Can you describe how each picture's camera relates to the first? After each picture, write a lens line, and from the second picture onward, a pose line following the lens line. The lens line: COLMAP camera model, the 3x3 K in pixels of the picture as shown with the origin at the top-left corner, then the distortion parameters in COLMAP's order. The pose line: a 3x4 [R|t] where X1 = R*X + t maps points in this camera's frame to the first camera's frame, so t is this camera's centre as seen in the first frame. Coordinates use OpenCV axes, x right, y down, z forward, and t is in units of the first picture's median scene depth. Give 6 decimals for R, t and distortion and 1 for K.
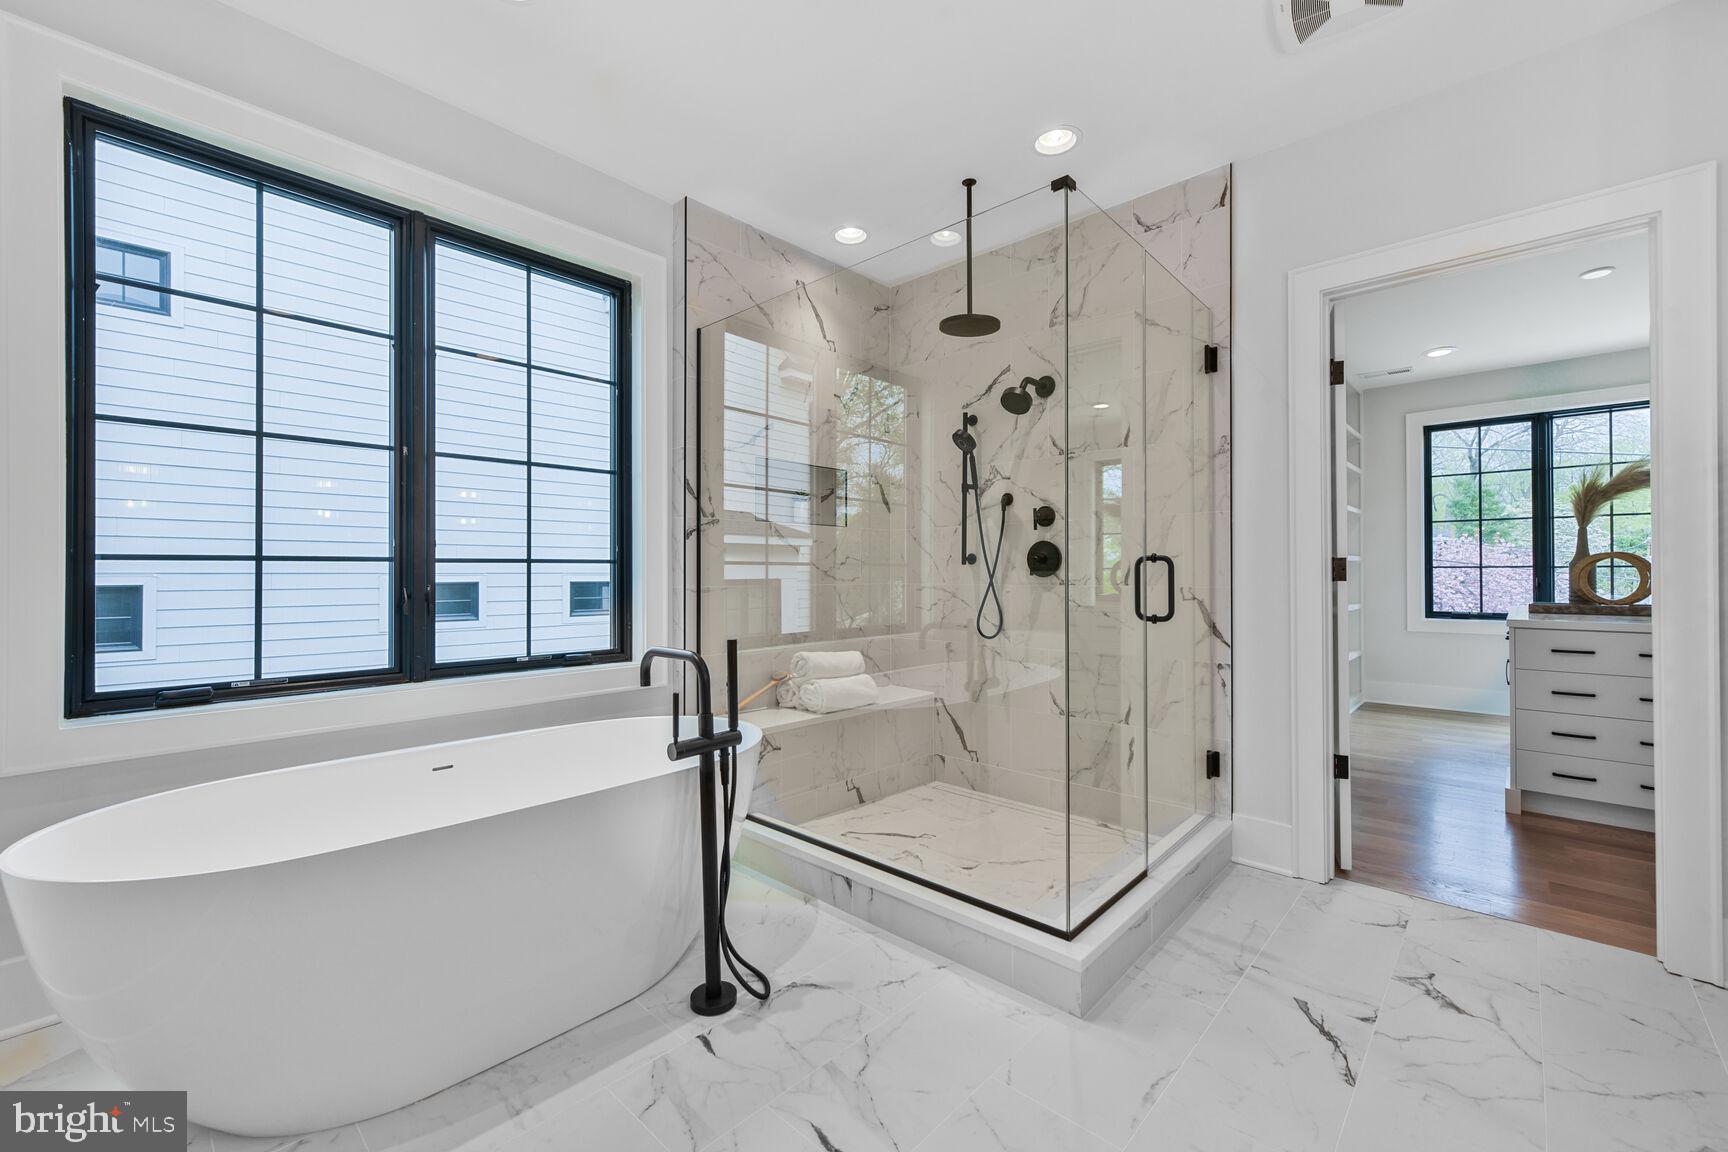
lens RADIAL K [[681.5, 0, 862.4], [0, 681.5, 568.4], [0, 0, 1]] dist [-0.009849, -0.000458]
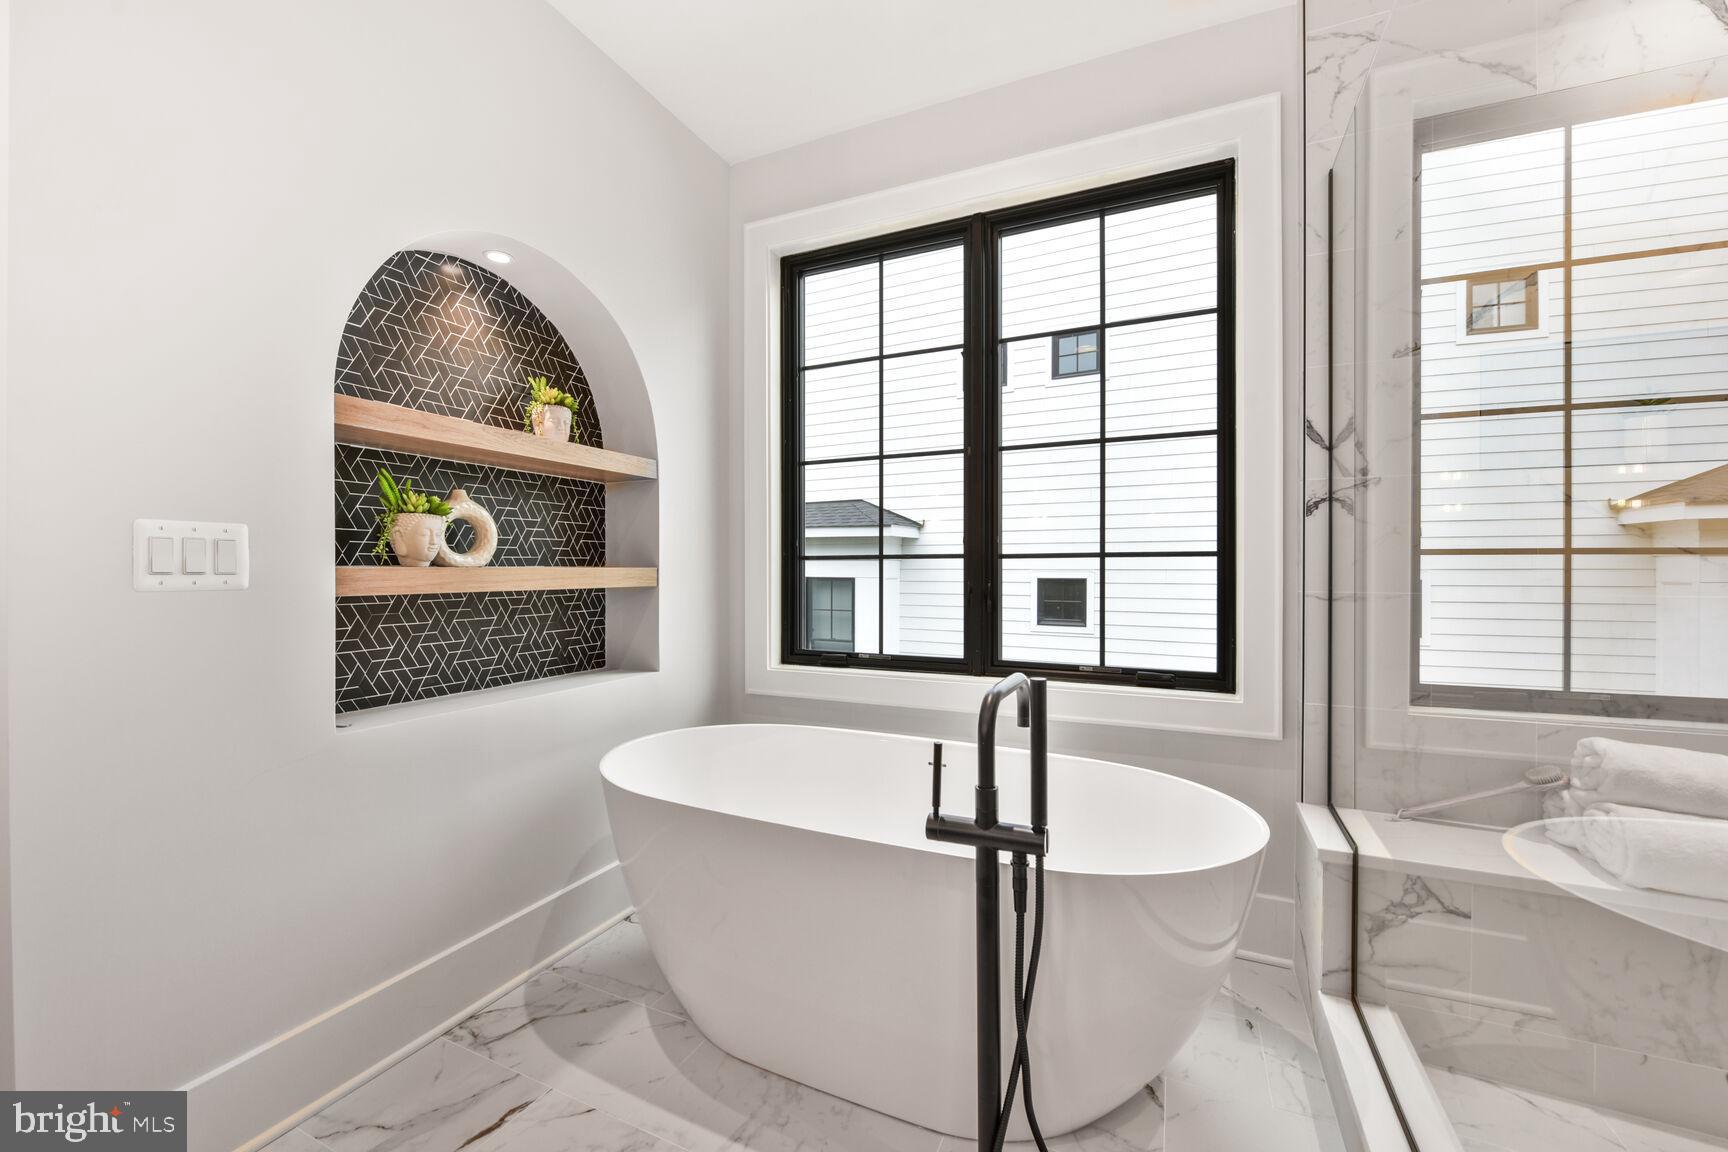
lens RADIAL K [[681.5, 0, 863.5], [0, 681.5, 568.6], [0, 0, 1]] dist [-0.009849, -0.000458]
pose [[0.311709, -0.000150, -0.950177, 0.266068], [0.007929, 0.999966, 0.002443, 0.001743], [0.950144, -0.008296, 0.311700, 0.519777]]
